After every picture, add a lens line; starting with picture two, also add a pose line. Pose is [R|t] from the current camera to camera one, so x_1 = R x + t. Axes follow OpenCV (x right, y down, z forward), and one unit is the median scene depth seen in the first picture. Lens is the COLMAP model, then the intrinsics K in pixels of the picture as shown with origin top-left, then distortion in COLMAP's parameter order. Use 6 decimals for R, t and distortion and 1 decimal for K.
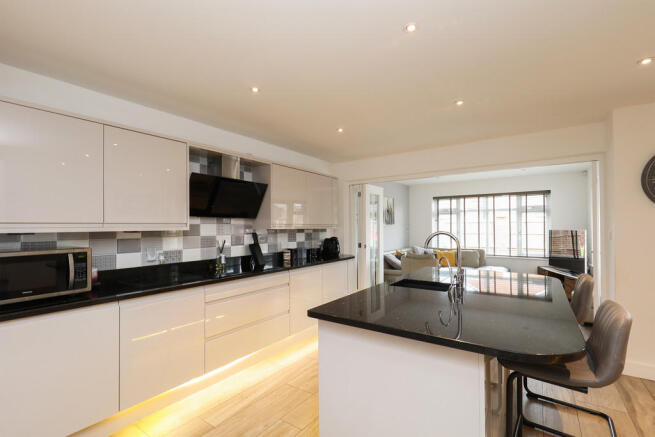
lens RADIAL K [[299.8, 0, 325.7], [0, 299.8, 221.2], [0, 0, 1]] dist [-0.002939, 0.000033]
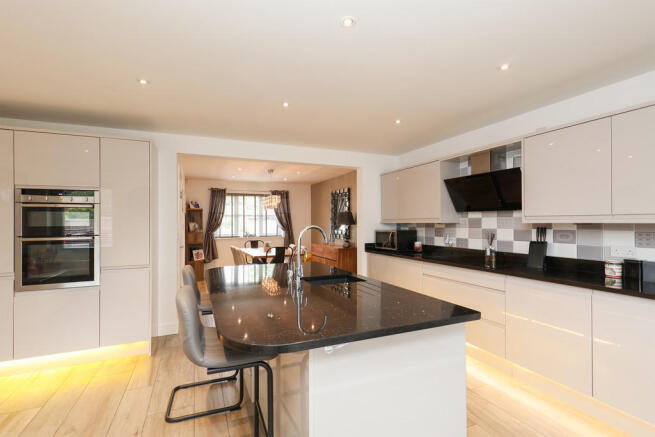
lens RADIAL K [[299.8, 0, 326.5], [0, 299.8, 216.3], [0, 0, 1]] dist [-0.002939, 0.000033]
pose [[-0.509601, -0.006466, -0.860387, 0.494007], [0.027442, 0.999341, -0.023764, 0.008620], [0.859973, -0.035721, -0.509088, 0.616285]]
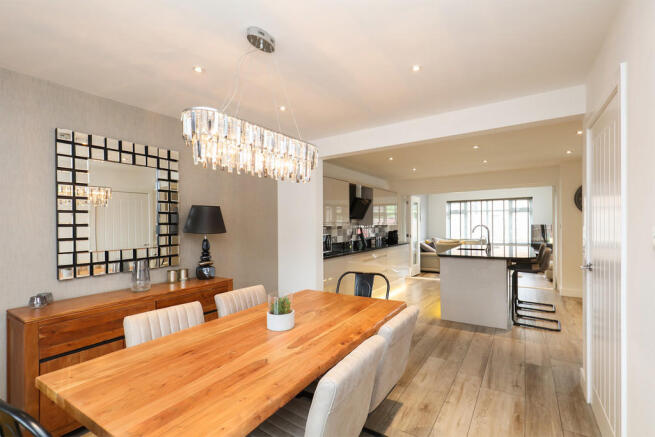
lens RADIAL K [[299.8, 0, 323.1], [0, 299.8, 222.2], [0, 0, 1]] dist [-0.002939, 0.000033]
pose [[0.999665, -0.006619, 0.025014, -0.333152], [0.006272, 0.999883, 0.013929, -0.011258], [-0.025103, -0.013768, 0.999590, -0.474607]]
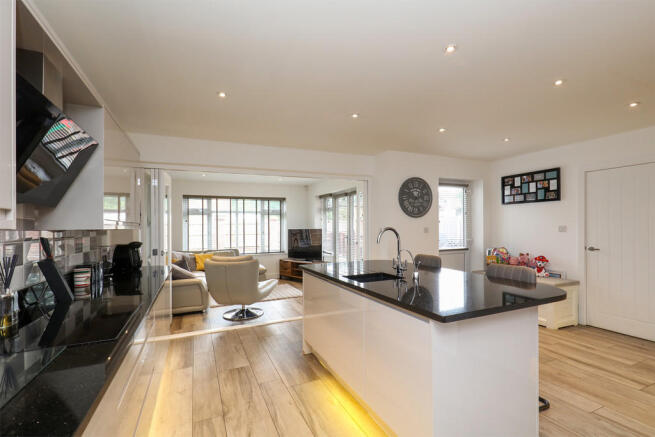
lens RADIAL K [[299.8, 0, 328.0], [0, 299.8, 230.8], [0, 0, 1]] dist [-0.002939, 0.000033]
pose [[0.513278, -0.010550, 0.858158, -0.282150], [-0.011451, 0.999751, 0.019139, 0.007913], [-0.858146, -0.019650, 0.513029, 0.238095]]
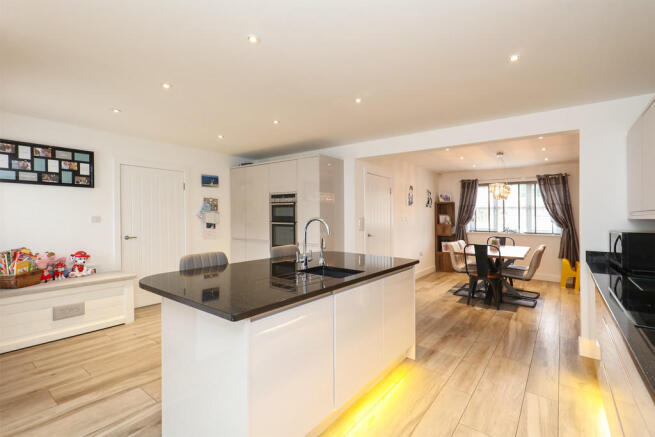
lens RADIAL K [[299.8, 0, 327.2], [0, 299.8, 216.1], [0, 0, 1]] dist [-0.002939, 0.000033]
pose [[-0.999270, 0.000034, 0.038204, 0.126781], [-0.000599, 0.999863, -0.016554, 0.015292], [-0.038199, -0.016565, -0.999133, 0.825618]]
